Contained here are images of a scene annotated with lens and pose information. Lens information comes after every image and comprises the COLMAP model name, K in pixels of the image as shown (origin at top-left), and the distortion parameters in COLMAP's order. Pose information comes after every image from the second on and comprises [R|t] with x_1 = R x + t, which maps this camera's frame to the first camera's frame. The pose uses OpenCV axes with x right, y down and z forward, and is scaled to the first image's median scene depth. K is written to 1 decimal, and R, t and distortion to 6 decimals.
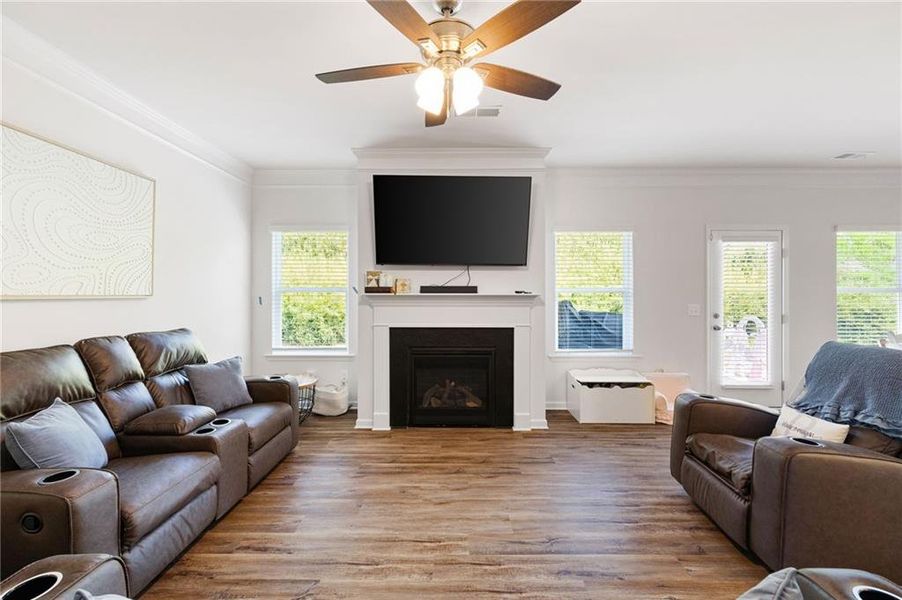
lens RADIAL K [[385.3, 0, 451.0], [0, 385.3, 300.0], [0, 0, 1]] dist [-0.004421, -0.000184]
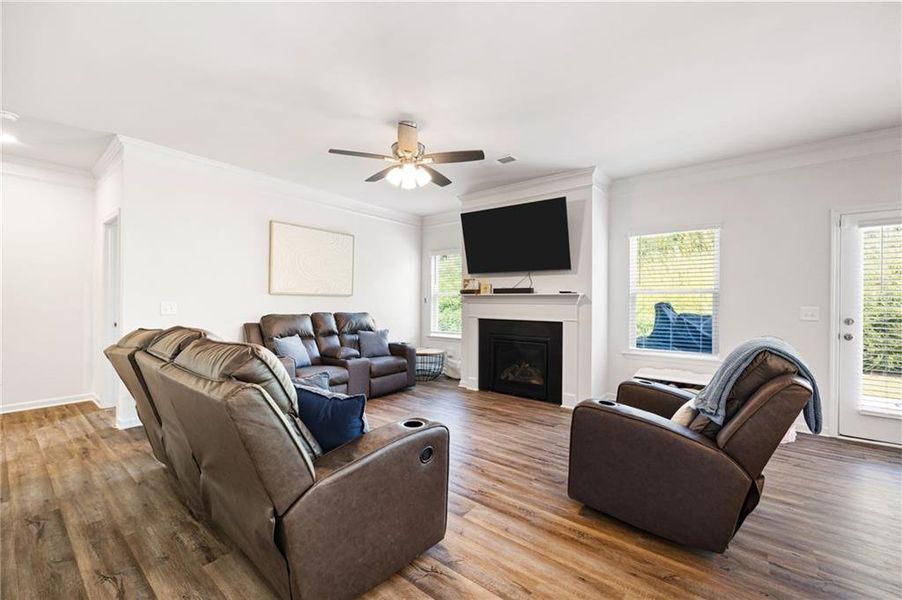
lens RADIAL K [[361.5, 0, 450.4], [0, 361.5, 310.9], [0, 0, 1]] dist [-0.000554, -0.000059]
pose [[0.791348, 0.022897, -0.610937, 0.587362], [-0.017656, 0.999738, 0.014599, 0.027507], [0.611111, -0.000766, 0.791544, -0.115730]]
